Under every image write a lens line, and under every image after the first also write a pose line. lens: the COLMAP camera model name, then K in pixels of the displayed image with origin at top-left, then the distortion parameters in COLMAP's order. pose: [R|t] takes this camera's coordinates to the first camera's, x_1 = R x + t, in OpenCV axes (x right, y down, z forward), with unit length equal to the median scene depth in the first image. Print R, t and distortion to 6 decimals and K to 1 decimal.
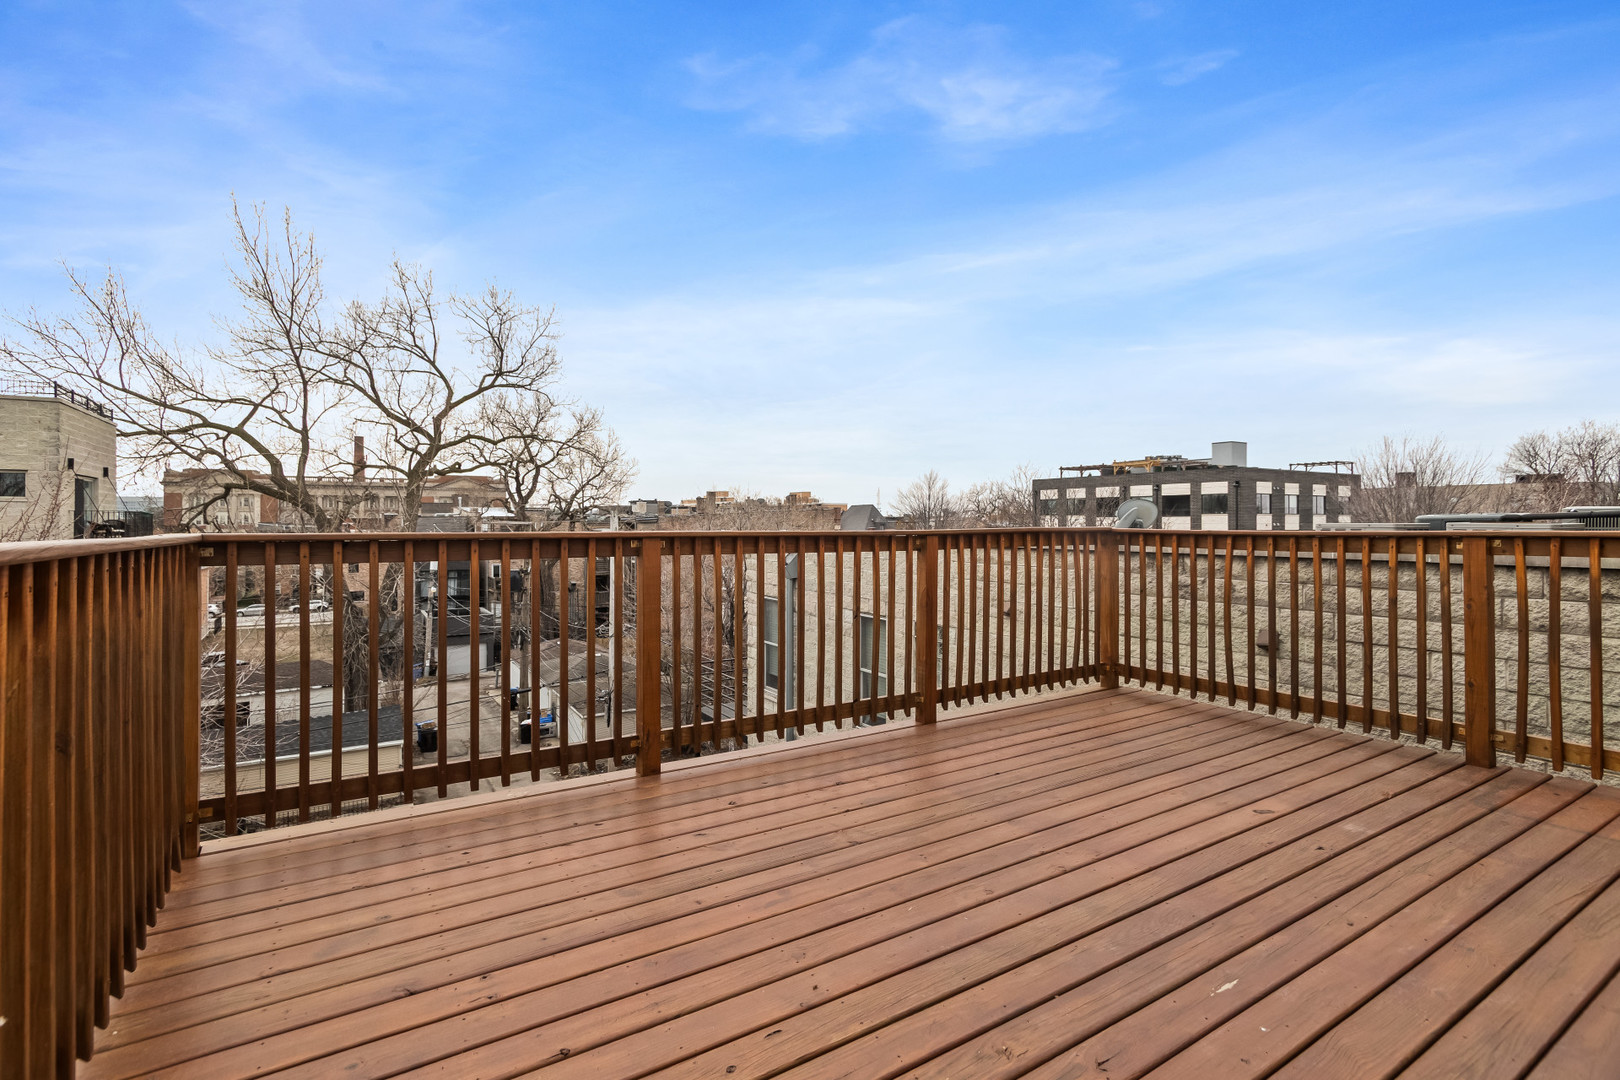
lens RADIAL K [[750.9, 0, 810.0], [0, 750.9, 540.0], [0, 0, 1]] dist [-0.001724, -0.000471]
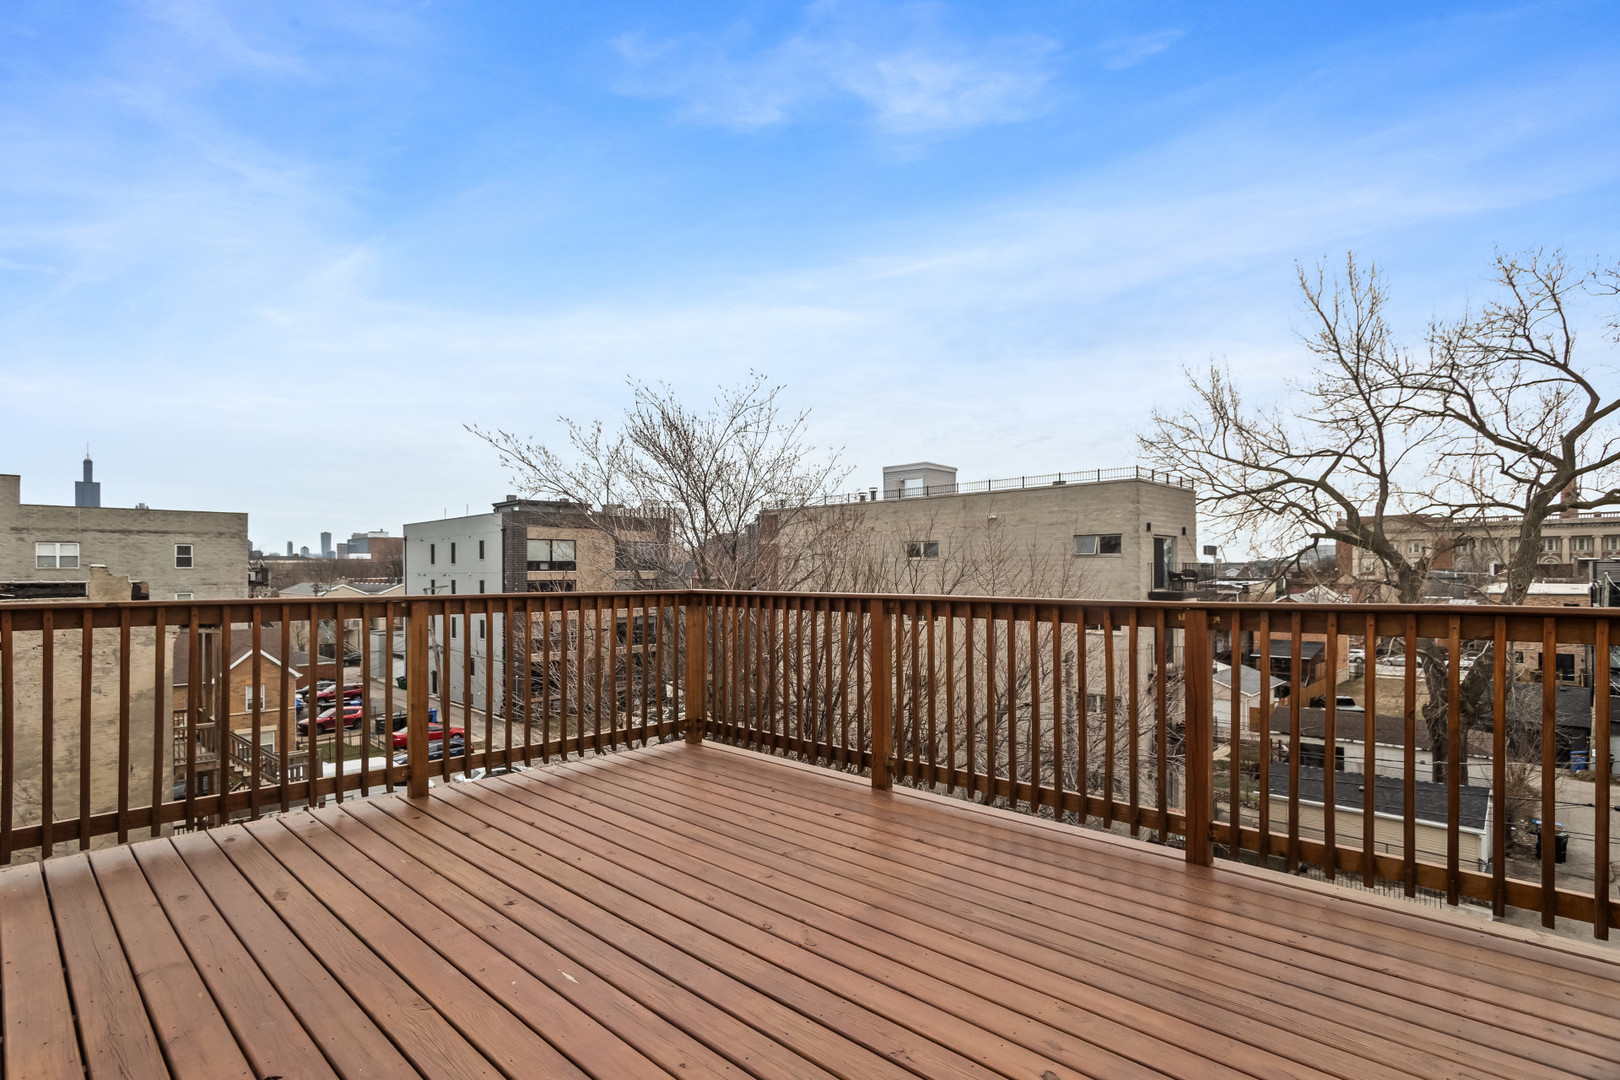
lens RADIAL K [[768.7, 0, 798.1], [0, 768.7, 537.1], [0, 0, 1]] dist [-0.002434, 0.000211]
pose [[0.259146, -0.044255, -0.964824, 0.111875], [-0.019668, 0.998501, -0.051083, -0.003752], [0.965638, 0.032214, 0.257887, 0.060011]]
